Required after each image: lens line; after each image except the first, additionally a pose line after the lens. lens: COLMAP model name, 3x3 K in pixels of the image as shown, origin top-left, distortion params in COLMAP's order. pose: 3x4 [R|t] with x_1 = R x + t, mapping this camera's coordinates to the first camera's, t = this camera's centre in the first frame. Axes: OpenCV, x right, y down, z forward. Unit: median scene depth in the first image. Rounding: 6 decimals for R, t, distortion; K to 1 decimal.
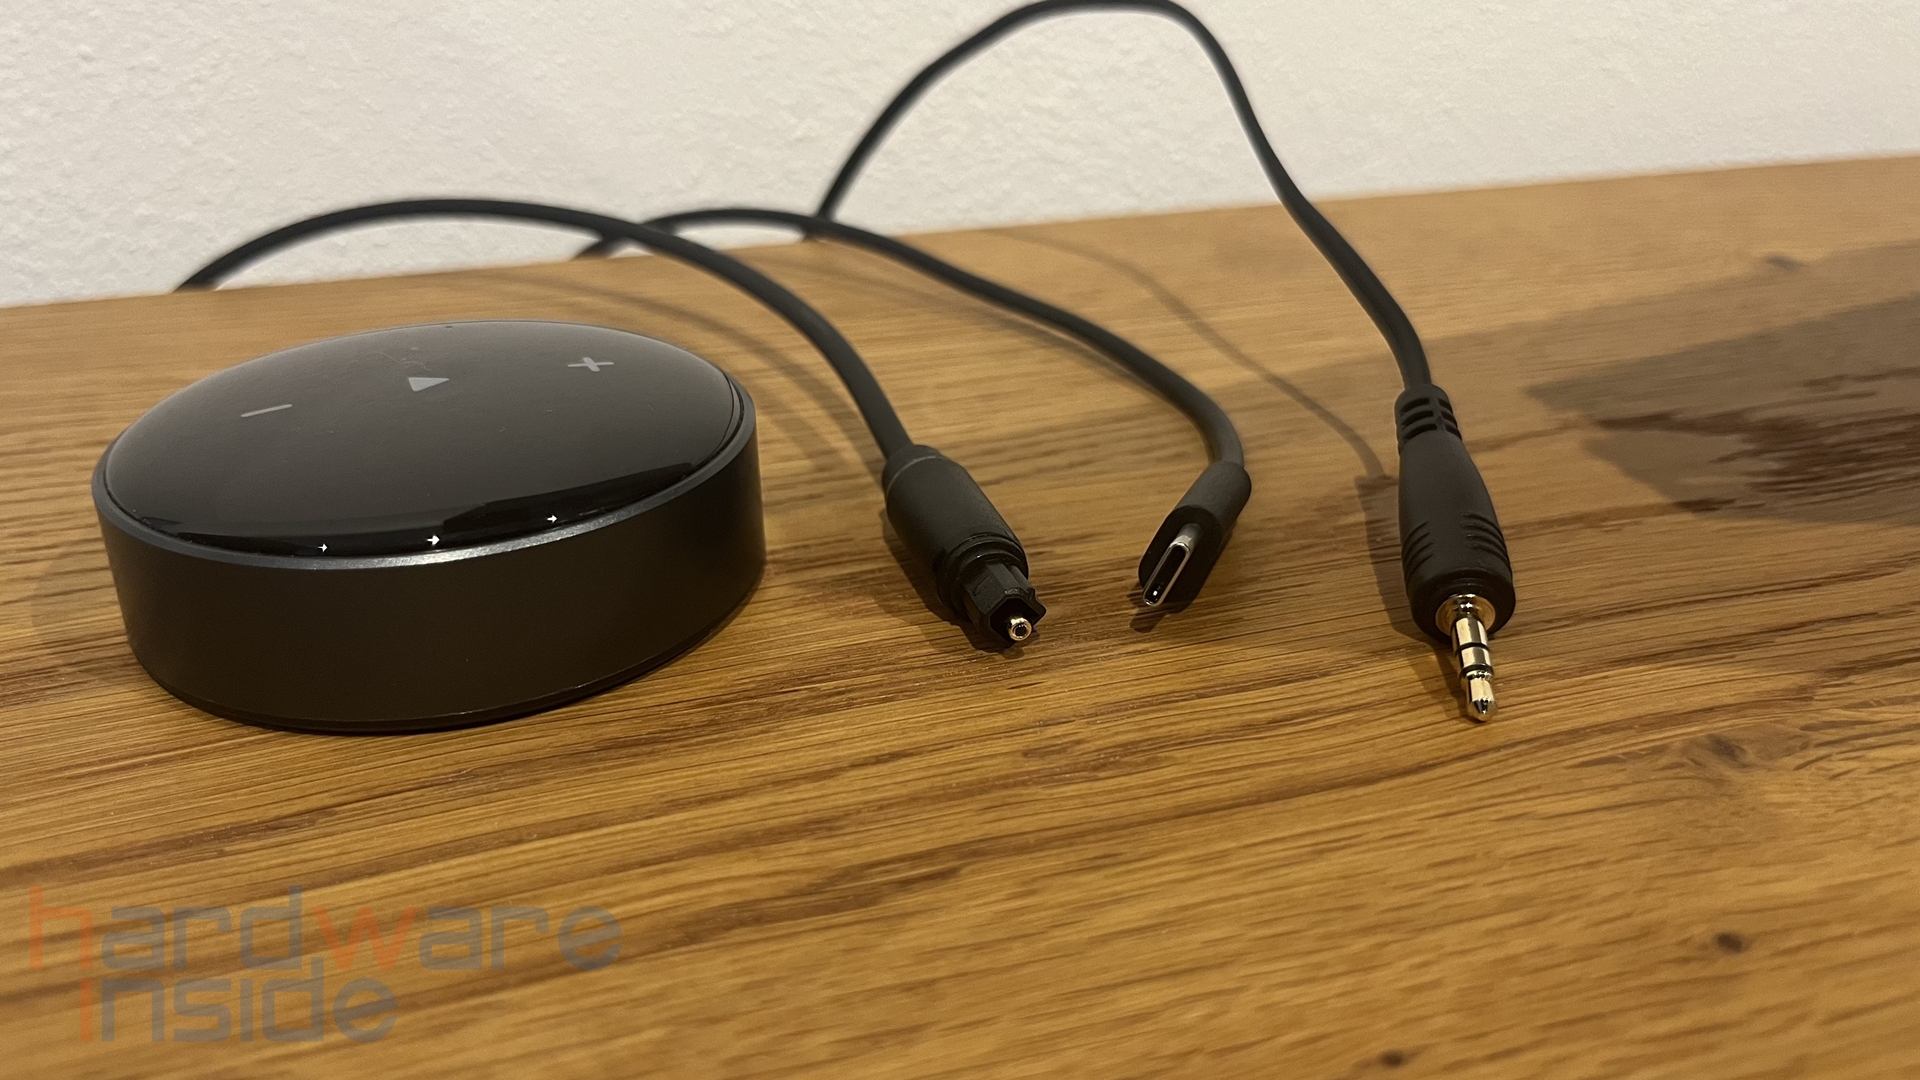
lens RADIAL K [[1536.6, 0, 956.6], [0, 1536.6, 541.0], [0, 0, 1]] dist [0.027954, -0.066143]
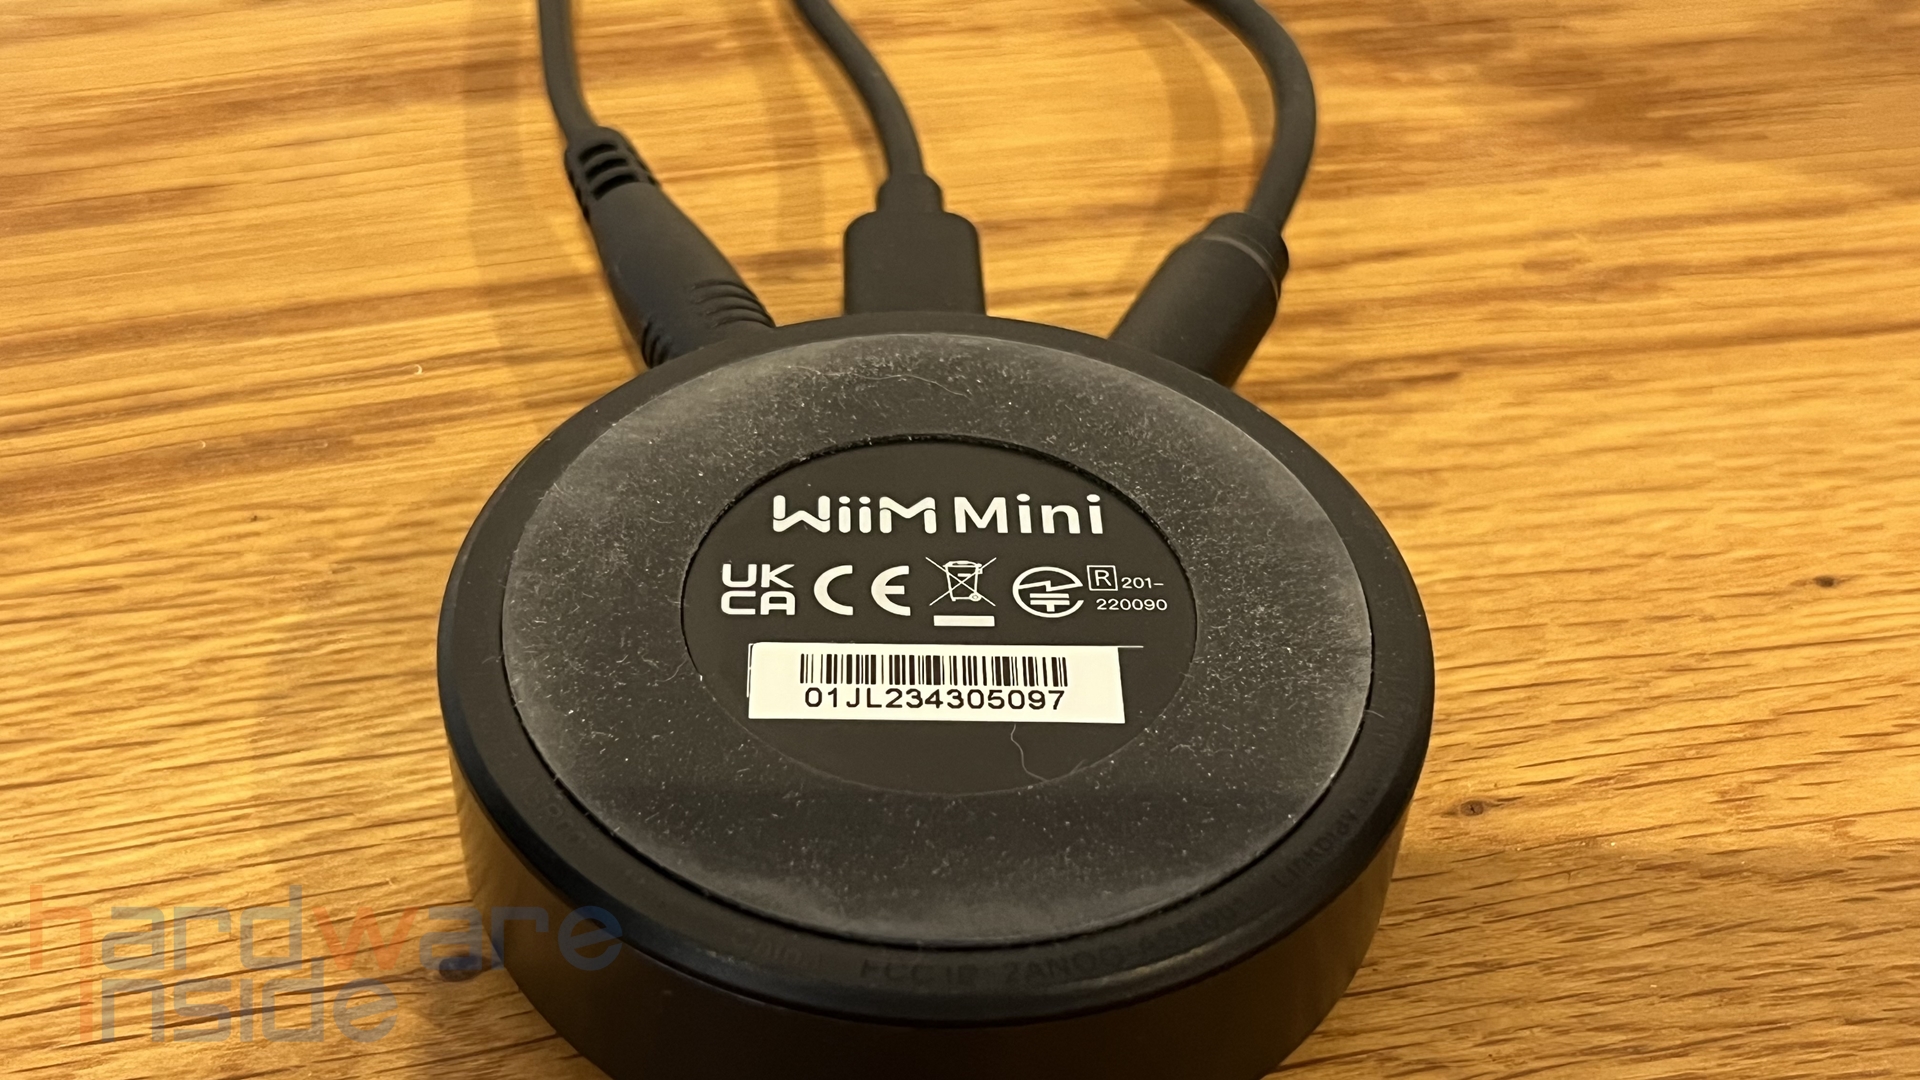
lens RADIAL K [[2371.8, 0, 961.0], [0, 2371.8, 541.8], [0, 0, 1]] dist [-0.067954, 0.000000]
pose [[0.986424, 0.125295, -0.106153, -0.156155], [-0.085543, 0.943840, 0.319136, -0.179100], [0.140177, -0.305723, 0.941745, -0.665130]]
